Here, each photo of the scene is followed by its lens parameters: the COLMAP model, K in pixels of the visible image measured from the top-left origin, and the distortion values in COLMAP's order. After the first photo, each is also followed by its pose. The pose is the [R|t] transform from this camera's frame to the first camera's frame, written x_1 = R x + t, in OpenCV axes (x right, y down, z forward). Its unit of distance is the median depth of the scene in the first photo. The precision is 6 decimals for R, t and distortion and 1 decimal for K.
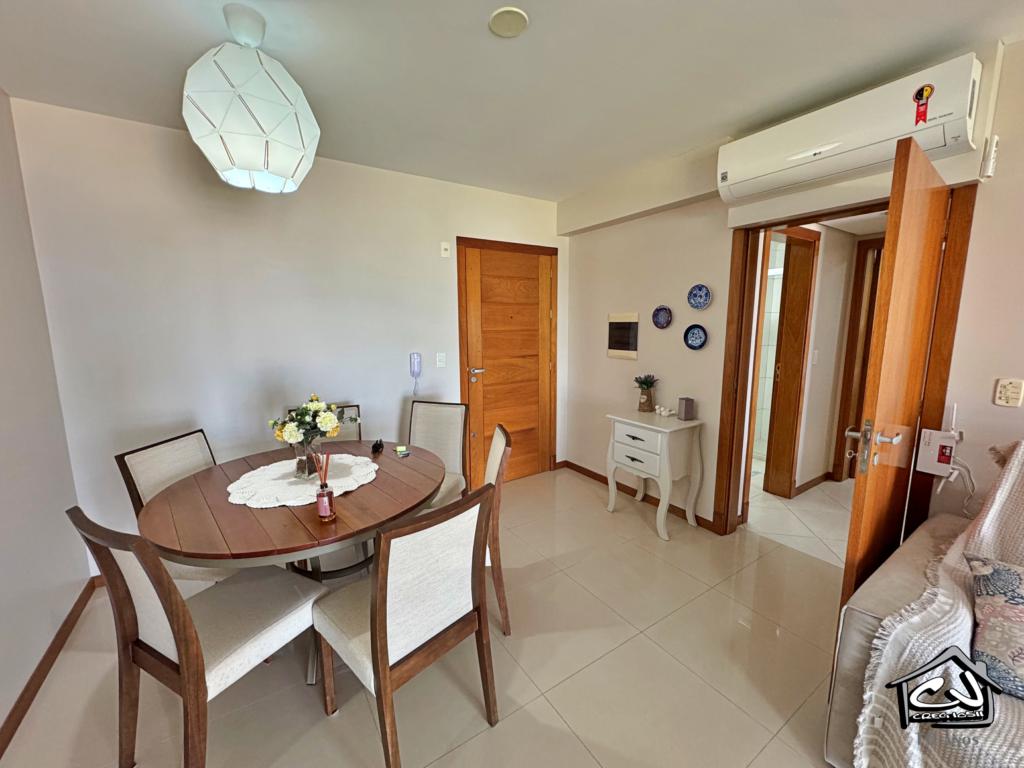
lens RADIAL K [[409.1, 0, 512.0], [0, 409.1, 384.0], [0, 0, 1]] dist [0.000248, 0.000313]
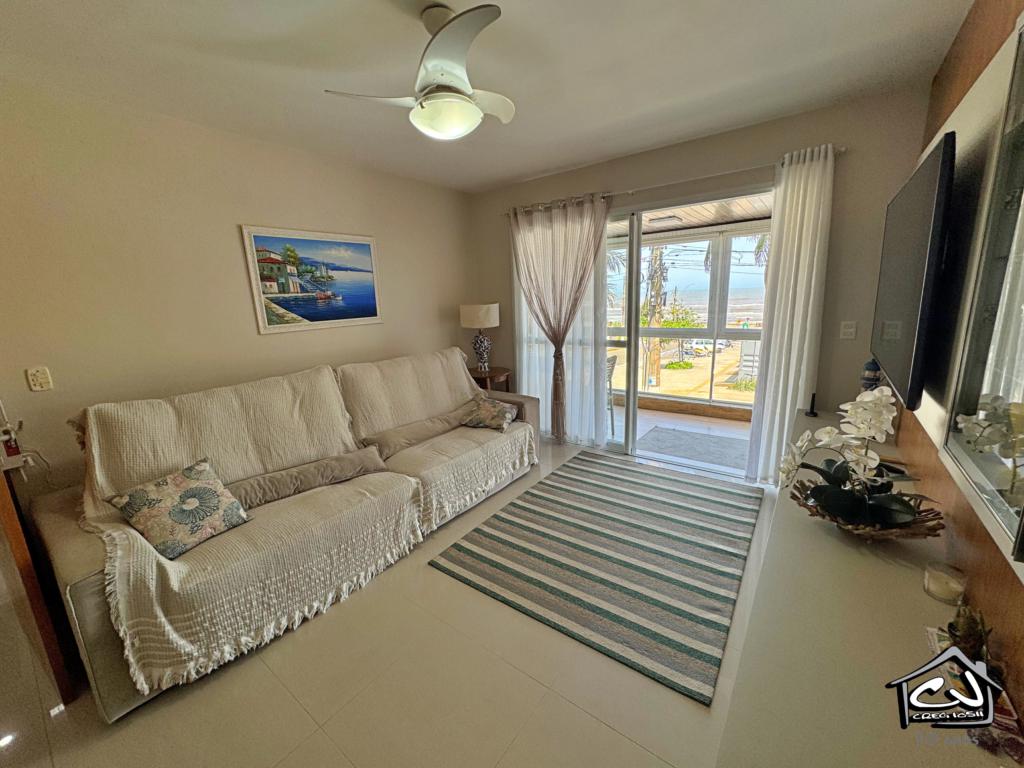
lens RADIAL K [[409.1, 0, 512.0], [0, 409.1, 384.0], [0, 0, 1]] dist [0.000248, 0.000313]
pose [[-0.340672, -0.172378, 0.924245, -0.458321], [0.183185, 0.952039, 0.245083, -0.007426], [-0.922164, 0.252801, -0.292756, 0.113191]]
